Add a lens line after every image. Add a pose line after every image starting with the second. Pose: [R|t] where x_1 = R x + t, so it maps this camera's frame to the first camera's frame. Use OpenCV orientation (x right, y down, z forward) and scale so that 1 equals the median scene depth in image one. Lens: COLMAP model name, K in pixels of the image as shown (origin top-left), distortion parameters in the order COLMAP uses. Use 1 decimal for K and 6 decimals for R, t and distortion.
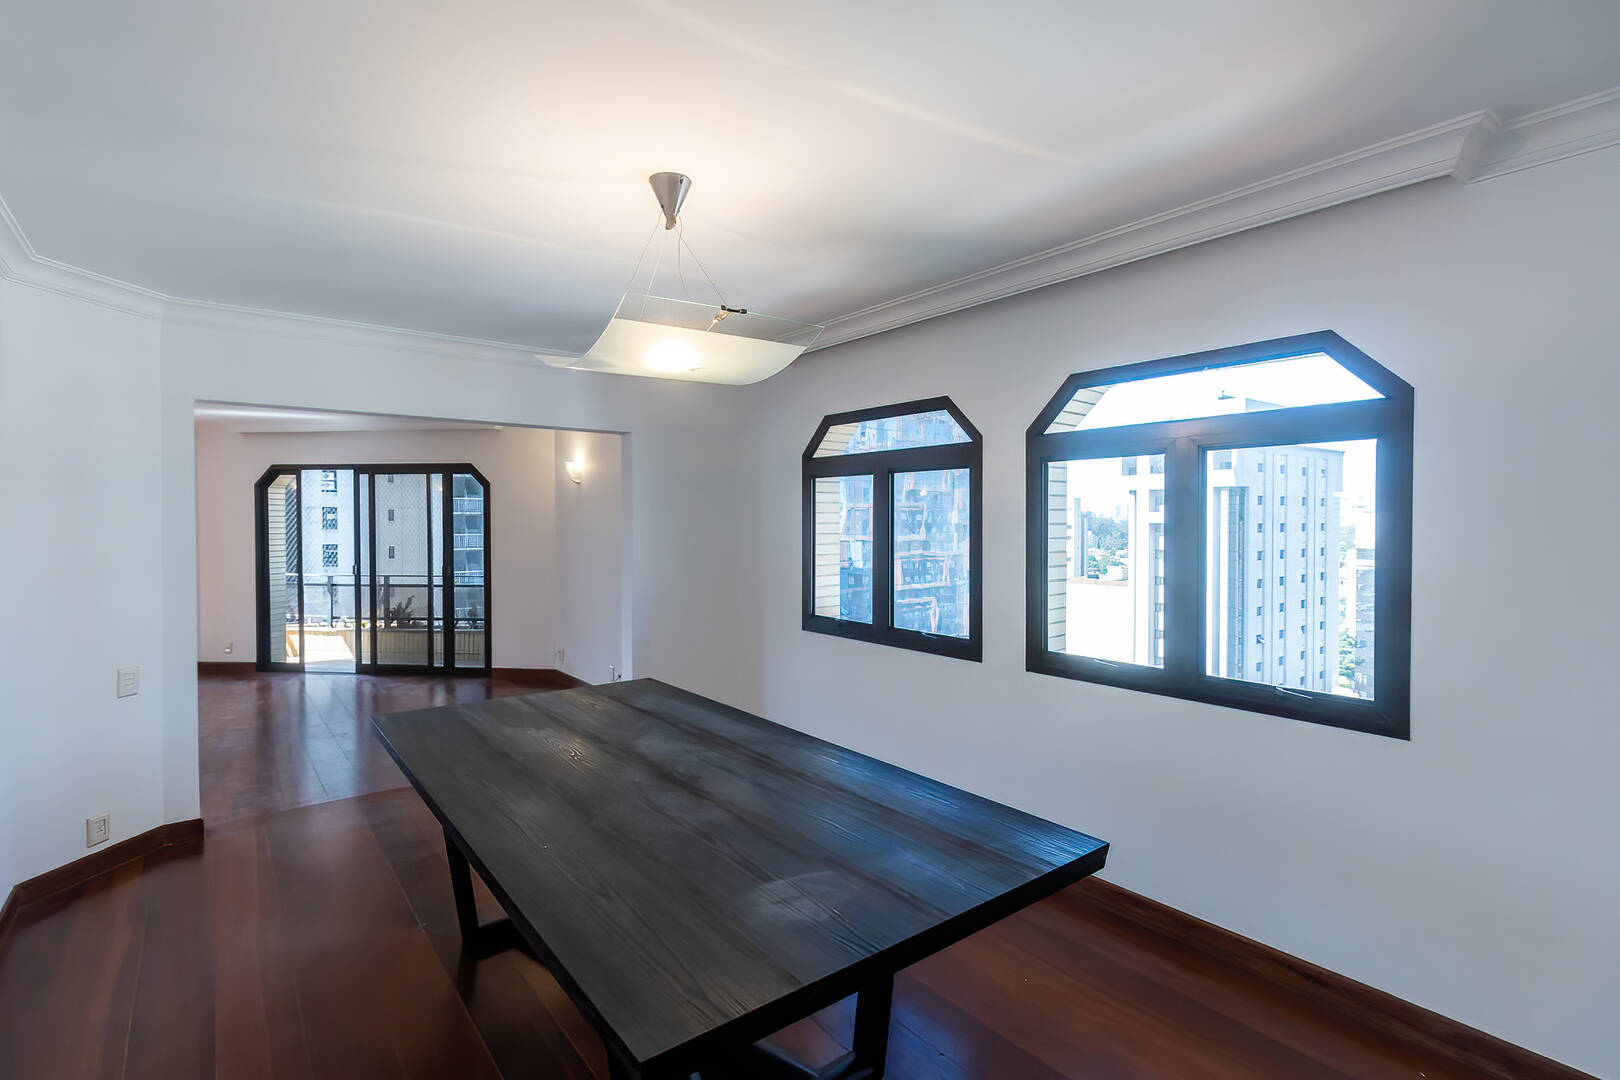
lens RADIAL K [[763.7, 0, 813.4], [0, 763.7, 524.8], [0, 0, 1]] dist [0.008376, 0.000729]
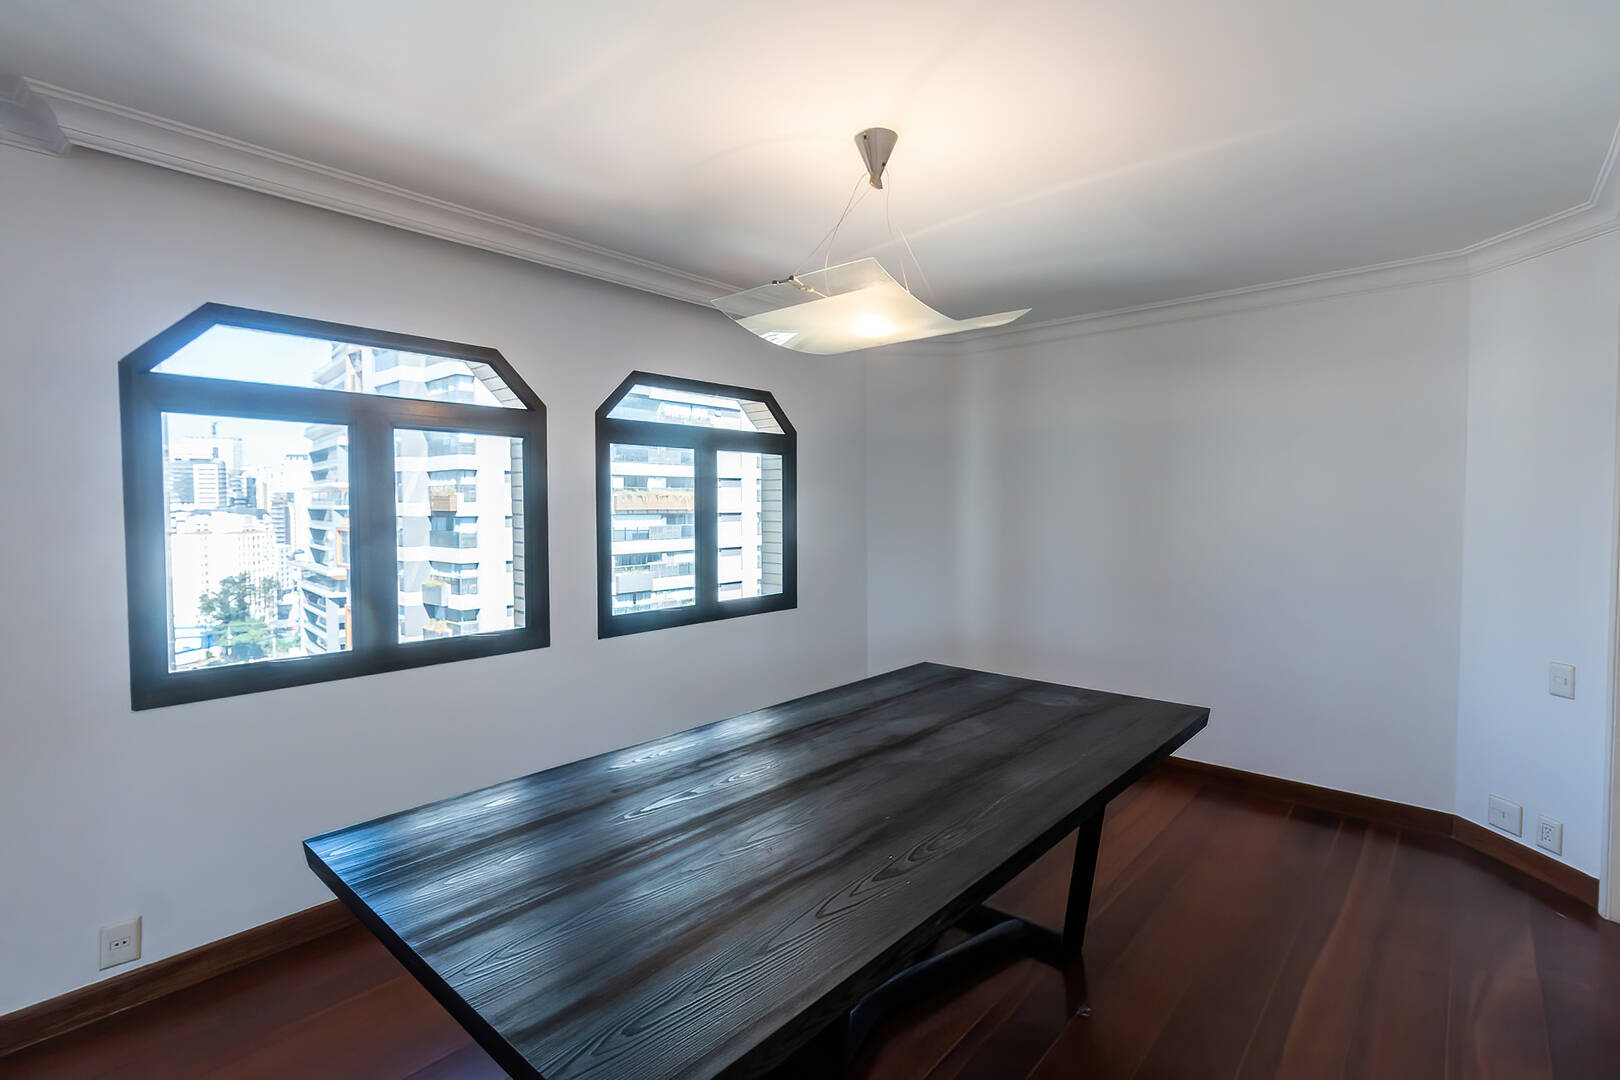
lens RADIAL K [[763.4, 0, 807.3], [0, 763.4, 523.8], [0, 0, 1]] dist [0.001837, -0.000828]
pose [[-0.178807, -0.023033, 0.983615, -0.918031], [0.007192, 0.999669, 0.024716, 0.008775], [-0.983858, 0.011493, -0.178582, 1.029632]]
